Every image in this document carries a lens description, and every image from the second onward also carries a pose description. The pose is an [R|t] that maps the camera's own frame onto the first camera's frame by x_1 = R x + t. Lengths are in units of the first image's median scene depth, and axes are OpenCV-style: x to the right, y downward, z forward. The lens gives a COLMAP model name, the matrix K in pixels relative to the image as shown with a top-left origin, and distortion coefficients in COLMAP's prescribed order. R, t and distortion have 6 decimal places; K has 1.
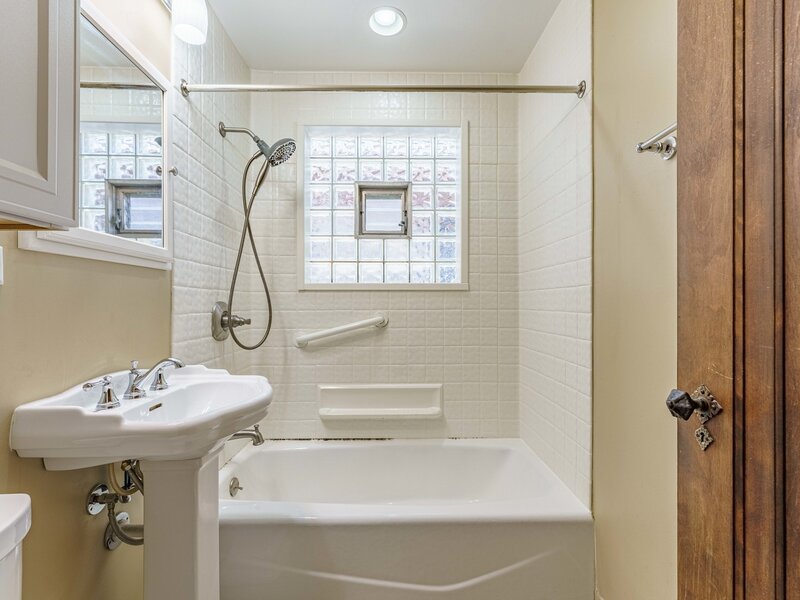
lens RADIAL K [[368.1, 0, 400.1], [0, 368.1, 300.1], [0, 0, 1]] dist [0.005817, -0.002825]
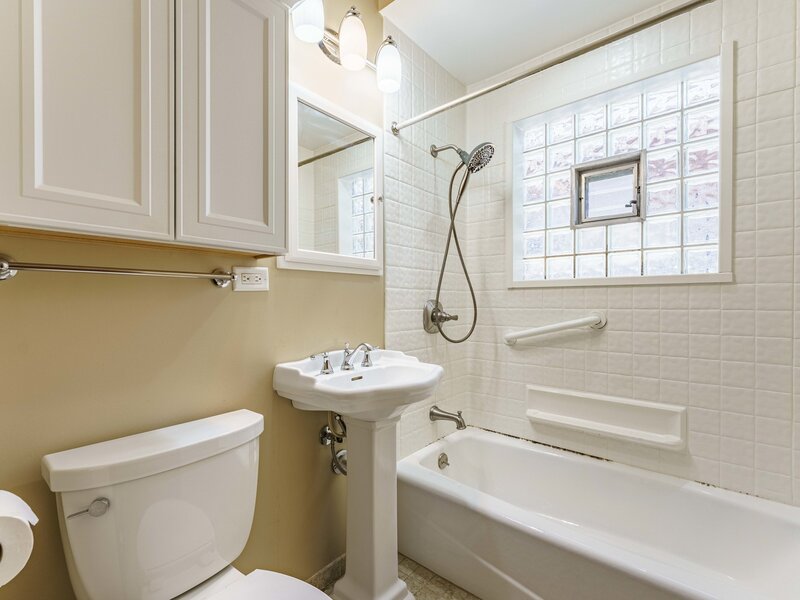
lens RADIAL K [[368.1, 0, 401.8], [0, 368.1, 302.4], [0, 0, 1]] dist [0.005817, -0.002825]
pose [[0.754993, 0.001798, -0.655730, 0.174955], [0.006779, 0.999921, 0.010547, -0.000543], [0.655698, -0.012408, 0.754921, 0.048356]]
